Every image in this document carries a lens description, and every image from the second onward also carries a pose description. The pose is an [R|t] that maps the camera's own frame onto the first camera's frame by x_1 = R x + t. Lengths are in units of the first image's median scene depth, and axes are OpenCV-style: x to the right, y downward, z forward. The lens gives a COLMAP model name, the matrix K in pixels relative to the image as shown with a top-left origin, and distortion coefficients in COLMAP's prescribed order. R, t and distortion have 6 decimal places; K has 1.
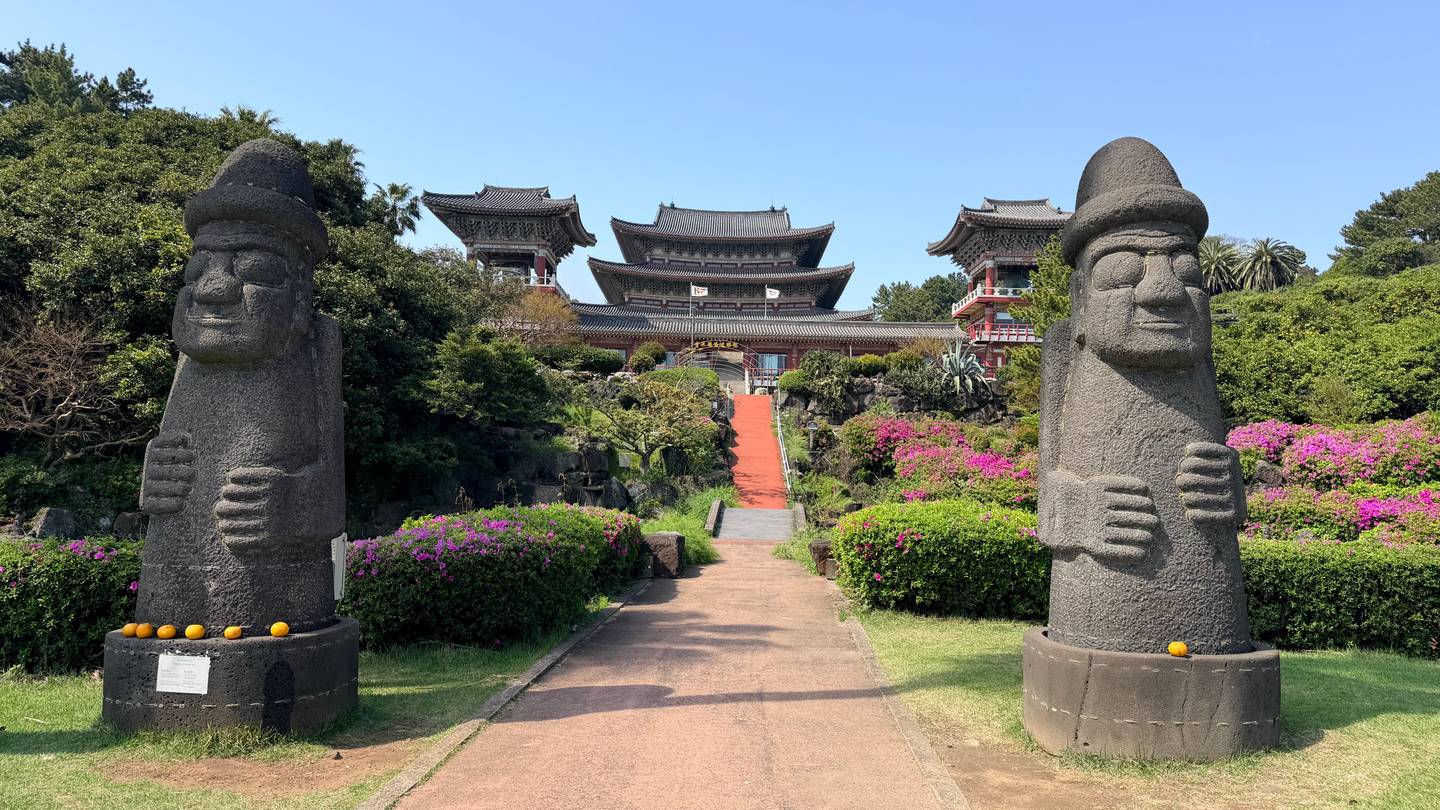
lens RADIAL K [[1046.2, 0, 707.2], [0, 1046.2, 404.6], [0, 0, 1]] dist [0.048766, -0.061087]
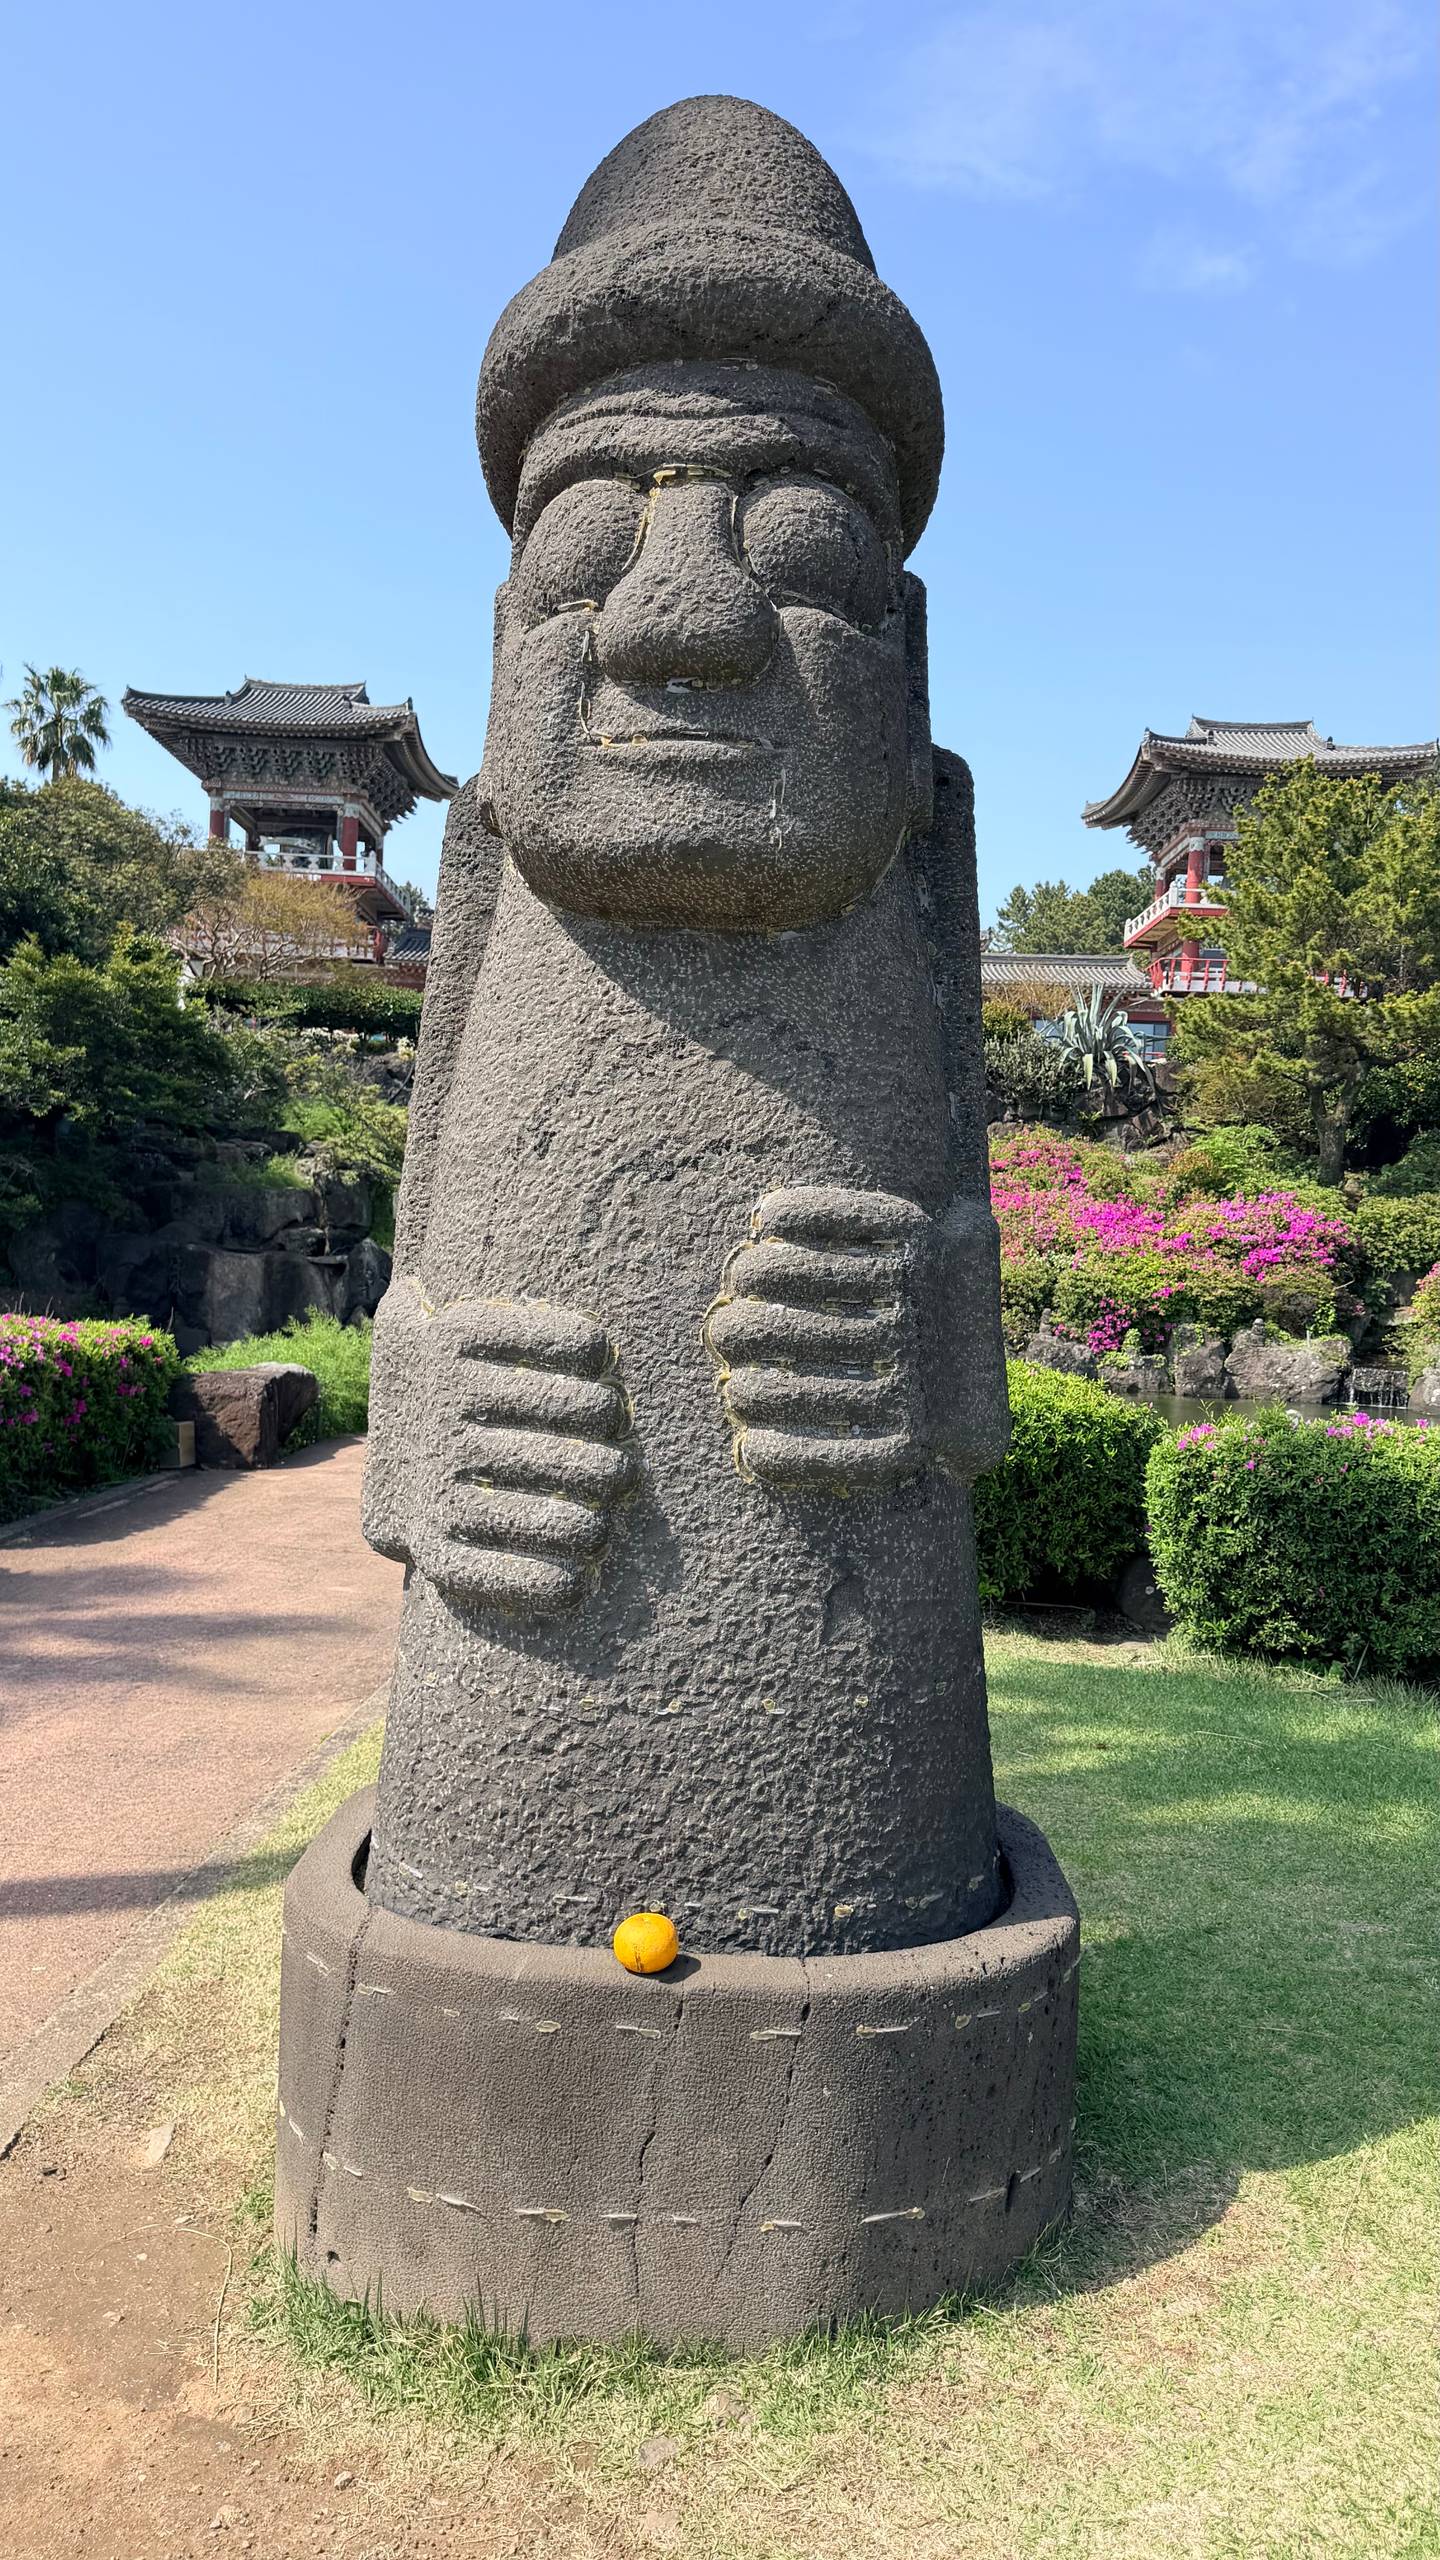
lens RADIAL K [[1860.0, 0, 706.8], [0, 1860.0, 1279.9], [0, 0, 1]] dist [0.048766, -0.061087]
pose [[0.999832, 0.015990, -0.008915, 0.376400], [-0.015097, 0.995598, 0.092504, 0.013161], [0.010355, -0.092354, 0.995672, 0.434385]]
